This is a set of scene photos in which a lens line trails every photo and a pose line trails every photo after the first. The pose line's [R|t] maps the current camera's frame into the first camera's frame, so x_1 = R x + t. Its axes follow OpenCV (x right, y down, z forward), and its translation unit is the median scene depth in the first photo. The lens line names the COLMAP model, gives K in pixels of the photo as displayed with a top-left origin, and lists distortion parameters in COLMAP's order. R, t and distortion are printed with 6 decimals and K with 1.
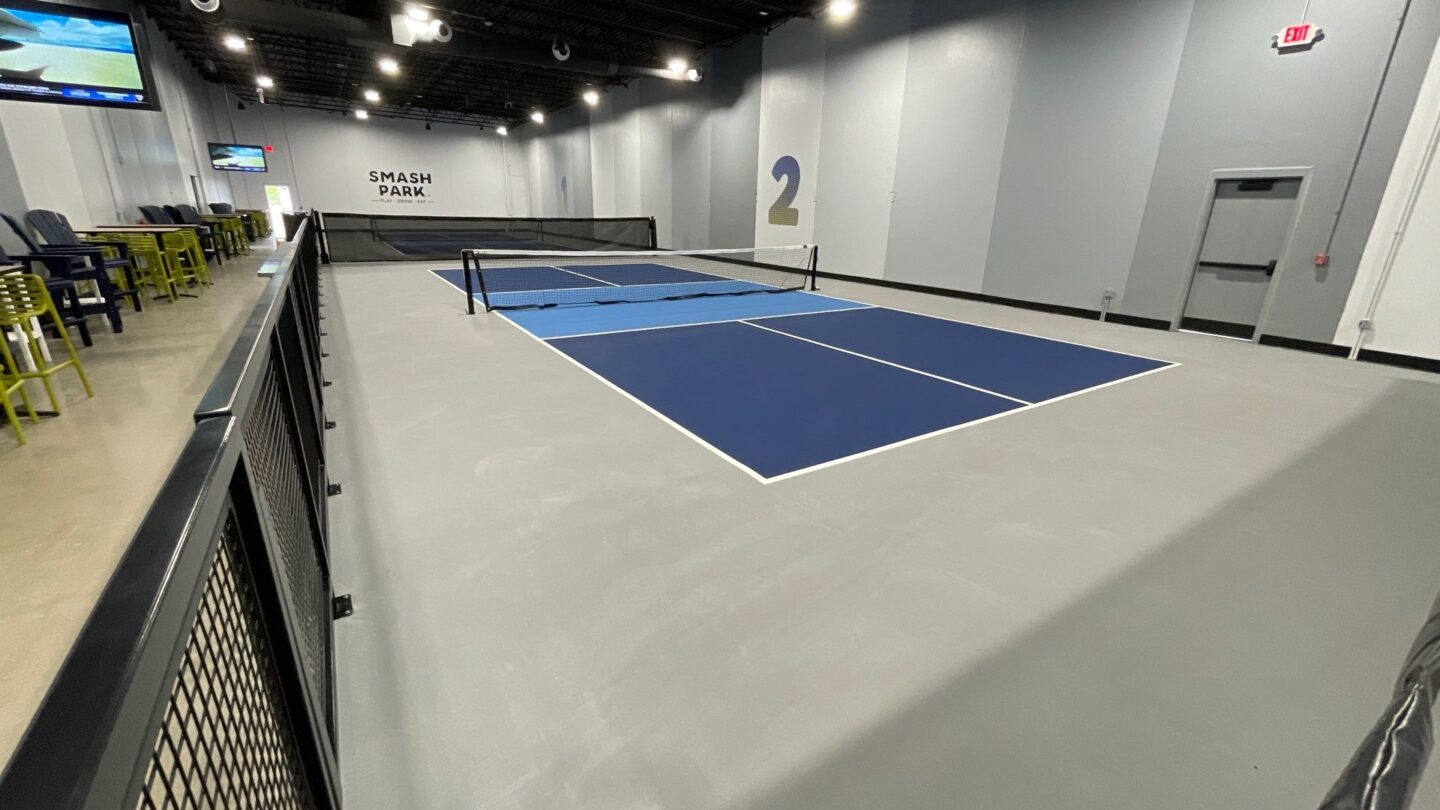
lens RADIAL K [[585.8, 0, 717.7], [0, 585.8, 394.7], [0, 0, 1]] dist [0.015358, 0.000446]
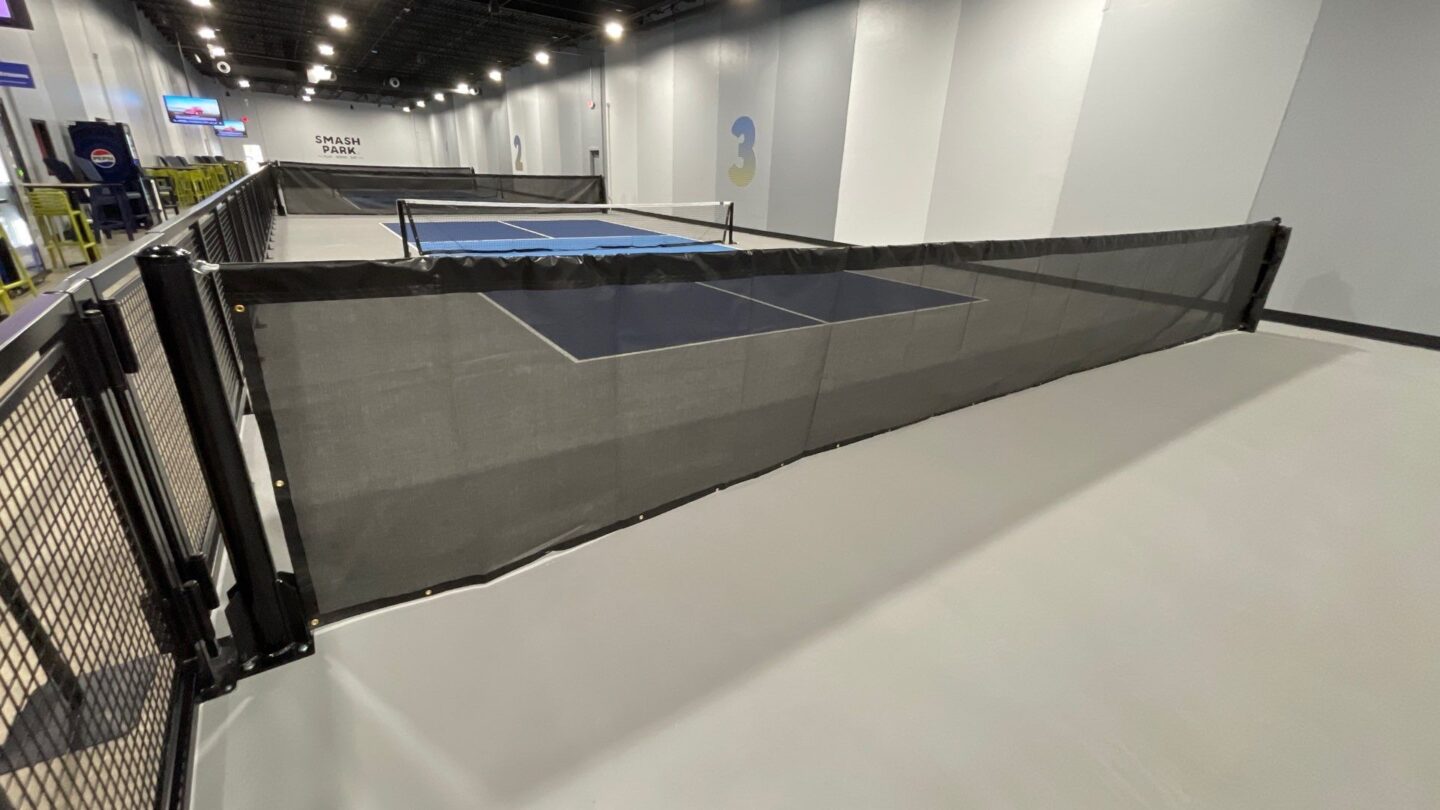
lens RADIAL K [[585.8, 0, 720.1], [0, 585.8, 417.4], [0, 0, 1]] dist [0.015358, 0.000446]
pose [[0.999751, 0.002438, 0.022190, 0.350192], [-0.004458, 0.995801, 0.091441, 0.164513], [-0.021874, -0.091517, 0.995563, -0.503481]]
